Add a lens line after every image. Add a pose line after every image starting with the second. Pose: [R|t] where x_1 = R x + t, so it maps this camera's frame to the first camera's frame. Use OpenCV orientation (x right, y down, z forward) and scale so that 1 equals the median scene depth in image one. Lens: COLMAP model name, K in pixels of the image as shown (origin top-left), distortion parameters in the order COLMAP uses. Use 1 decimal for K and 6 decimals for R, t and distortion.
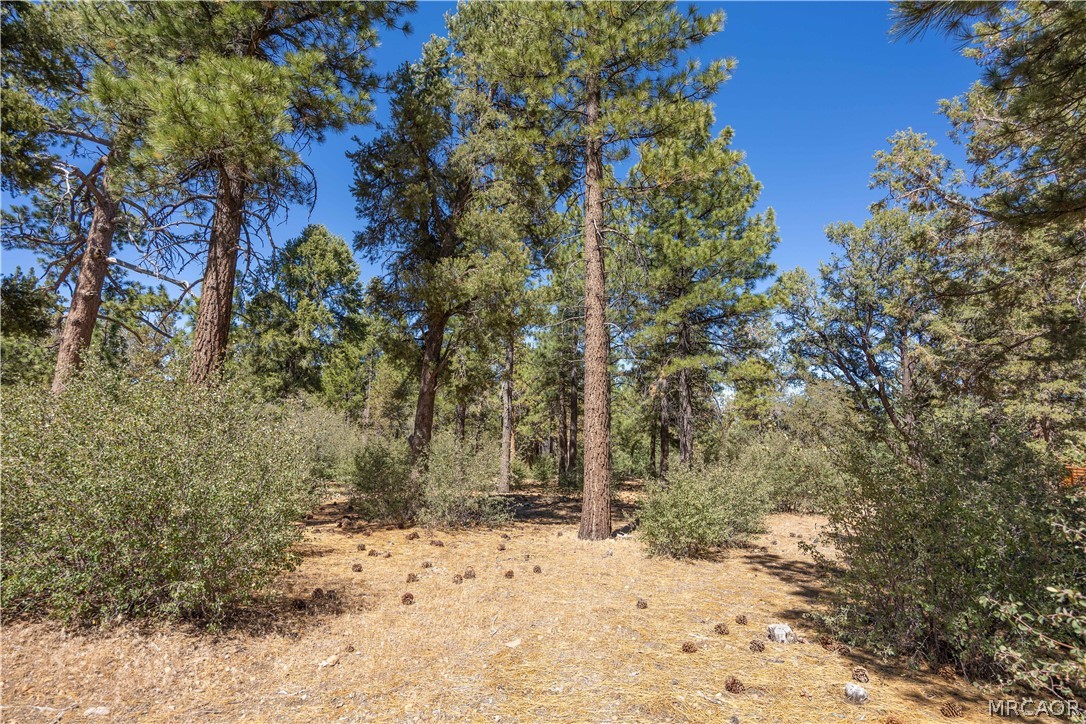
lens RADIAL K [[507.3, 0, 538.2], [0, 507.3, 364.1], [0, 0, 1]] dist [-0.004413, -0.000679]
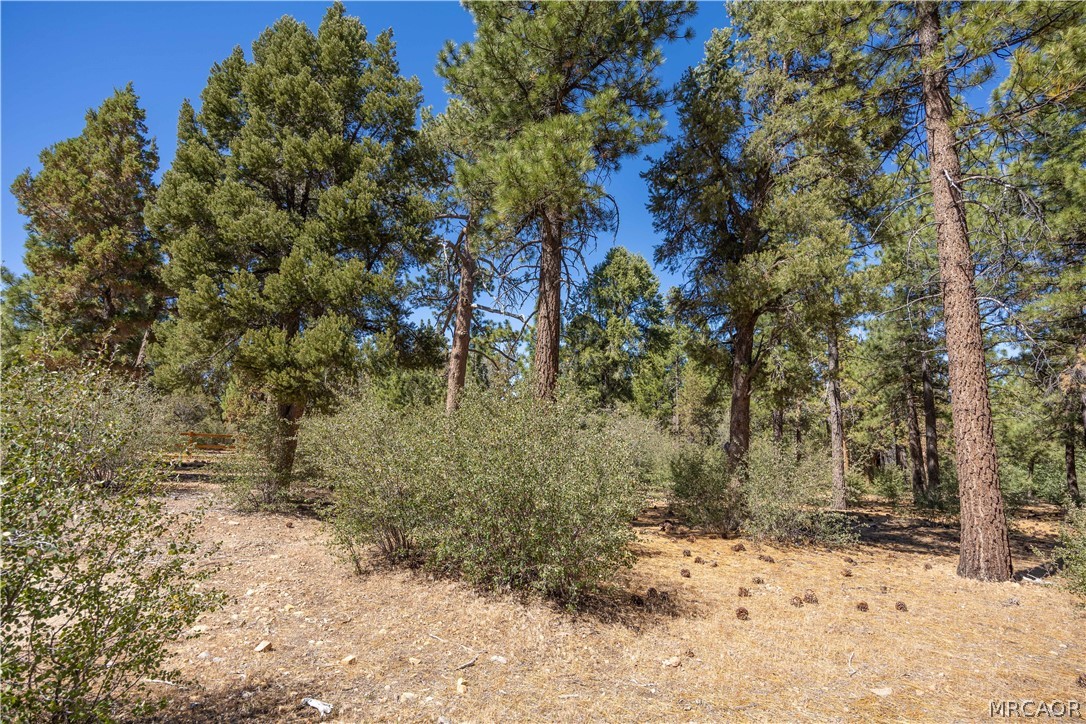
lens RADIAL K [[507.3, 0, 543.9], [0, 507.3, 365.4], [0, 0, 1]] dist [-0.004413, -0.000679]
pose [[0.838732, -0.075102, -0.539341, -0.008185], [0.069238, 0.997113, -0.031174, -0.000512], [0.540125, -0.011196, 0.841511, -0.001181]]
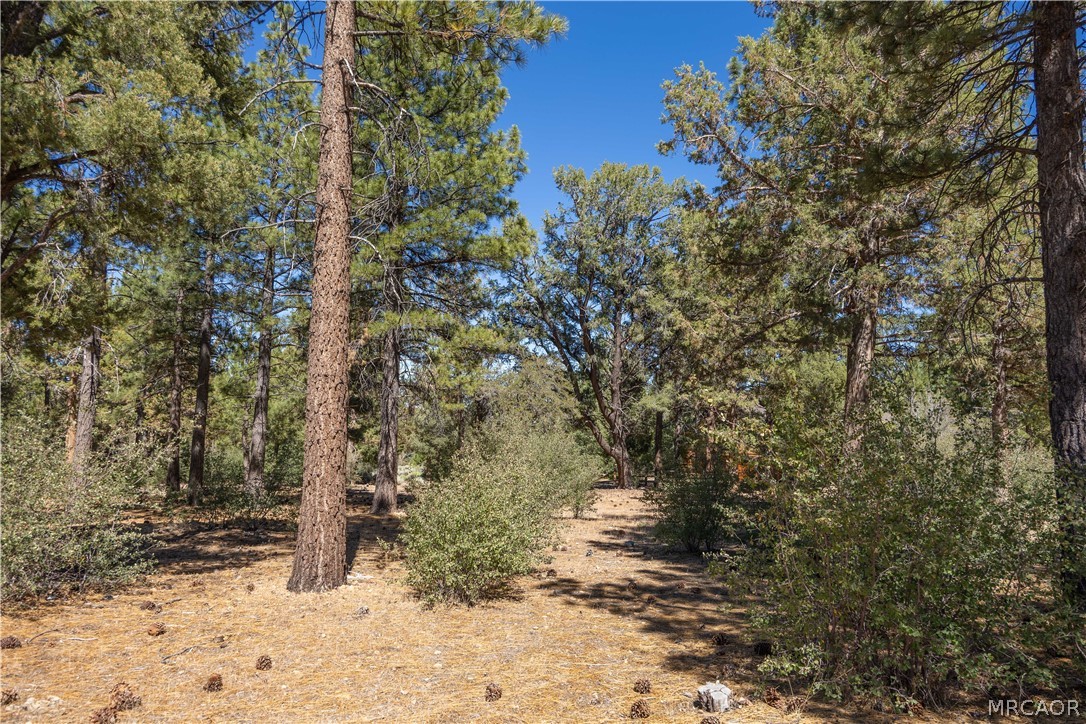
lens RADIAL K [[689.5, 0, 543.5], [0, 689.5, 363.4], [0, 0, 1]] dist [0.003870, -0.005926]
pose [[0.839064, 0.044940, 0.542173, -0.080524], [-0.072520, 0.996928, 0.029597, 0.020659], [-0.539177, -0.064153, 0.839746, 0.116506]]
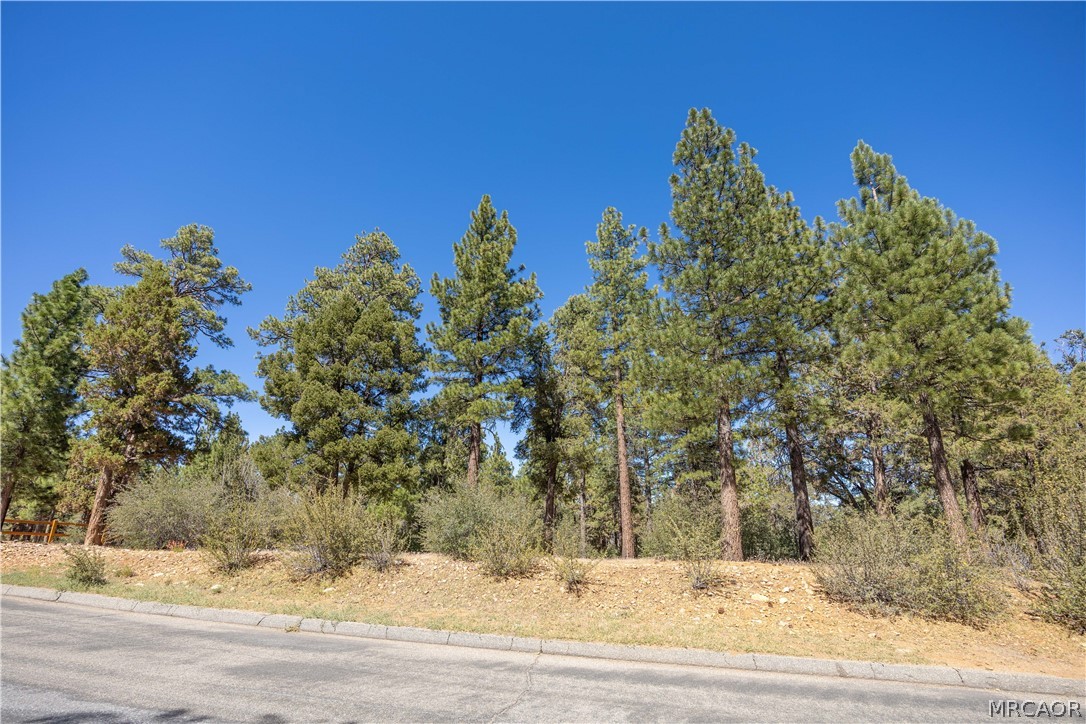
lens RADIAL K [[507.3, 0, 539.9], [0, 507.3, 364.8], [0, 0, 1]] dist [-0.004413, -0.000679]
pose [[0.992405, -0.054238, -0.110408, 0.009390], [0.031443, 0.979578, -0.198590, -0.058195], [0.118925, 0.193610, 0.973844, -1.024094]]
